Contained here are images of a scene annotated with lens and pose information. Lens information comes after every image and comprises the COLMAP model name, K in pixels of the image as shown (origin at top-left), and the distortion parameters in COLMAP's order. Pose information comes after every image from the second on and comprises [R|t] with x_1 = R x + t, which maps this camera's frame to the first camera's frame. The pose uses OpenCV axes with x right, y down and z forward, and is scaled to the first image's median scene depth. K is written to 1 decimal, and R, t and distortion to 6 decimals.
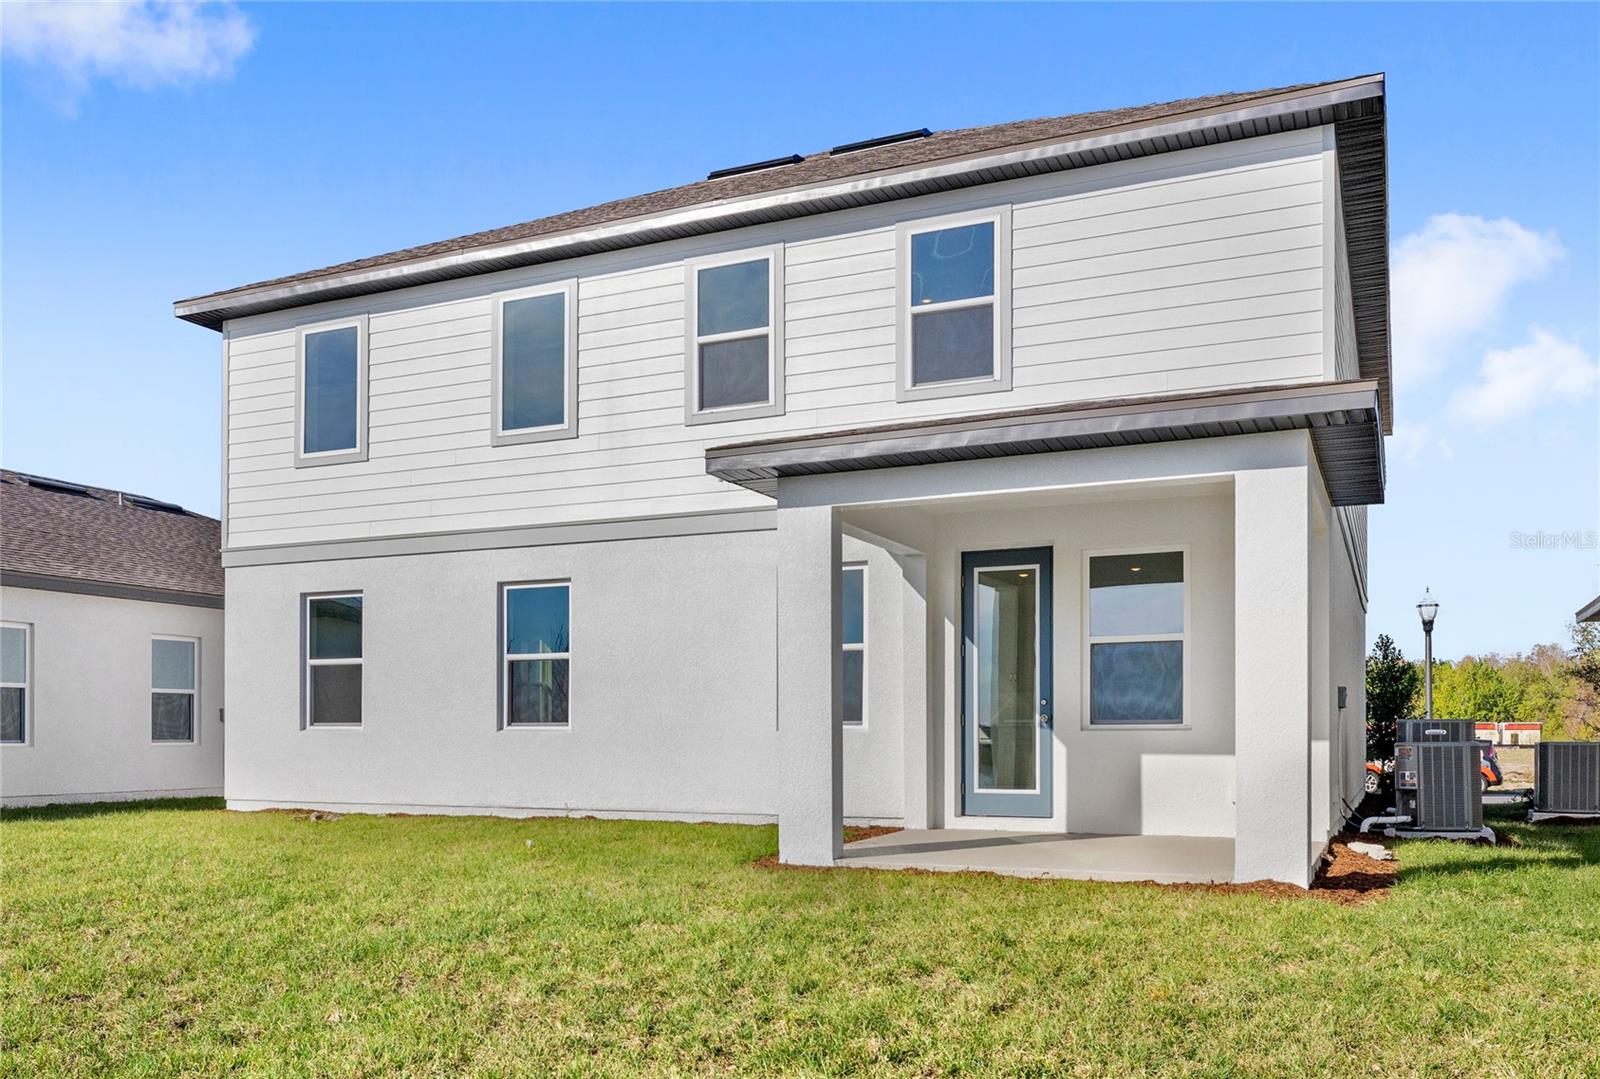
lens RADIAL K [[1026.0, 0, 800.1], [0, 1026.0, 535.3], [0, 0, 1]] dist [0.002151, 0.000094]
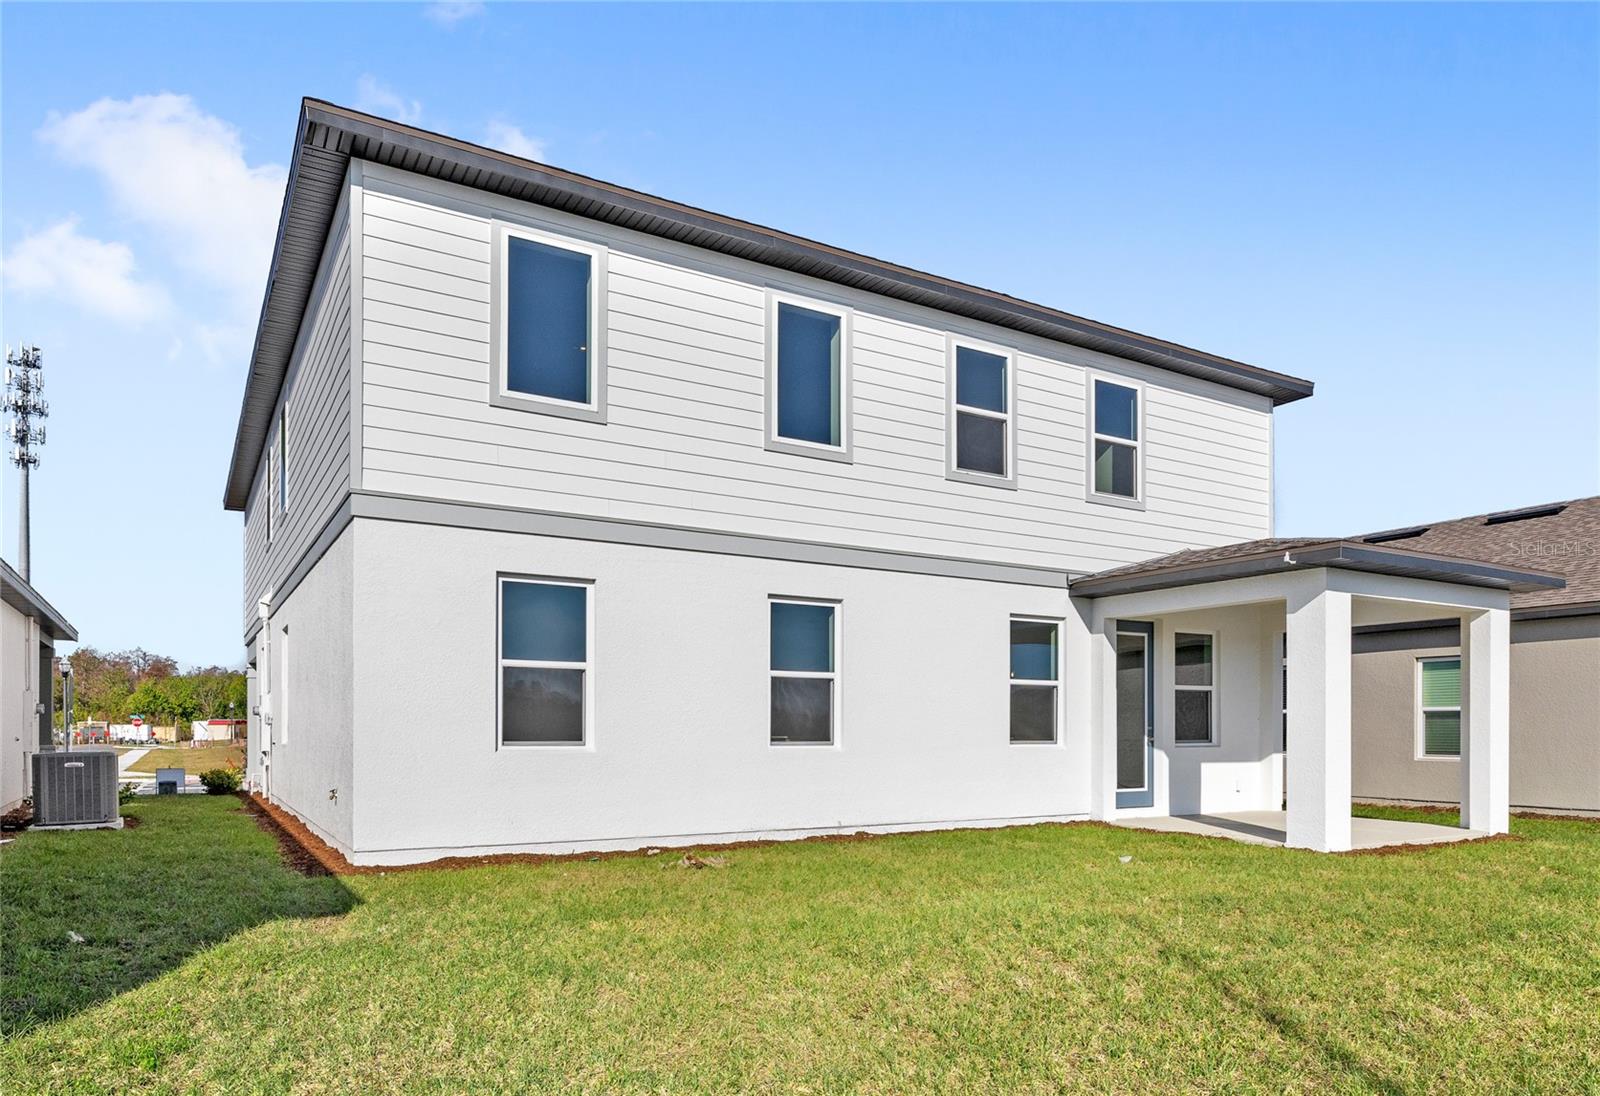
lens RADIAL K [[1032.6, 0, 800.6], [0, 1032.6, 552.2], [0, 0, 1]] dist [-0.002956, -0.000323]
pose [[0.634054, 0.141177, 0.760293, -1.029239], [-0.138362, 0.988039, -0.068079, 0.069759], [-0.760810, -0.062030, 0.646003, 0.369103]]
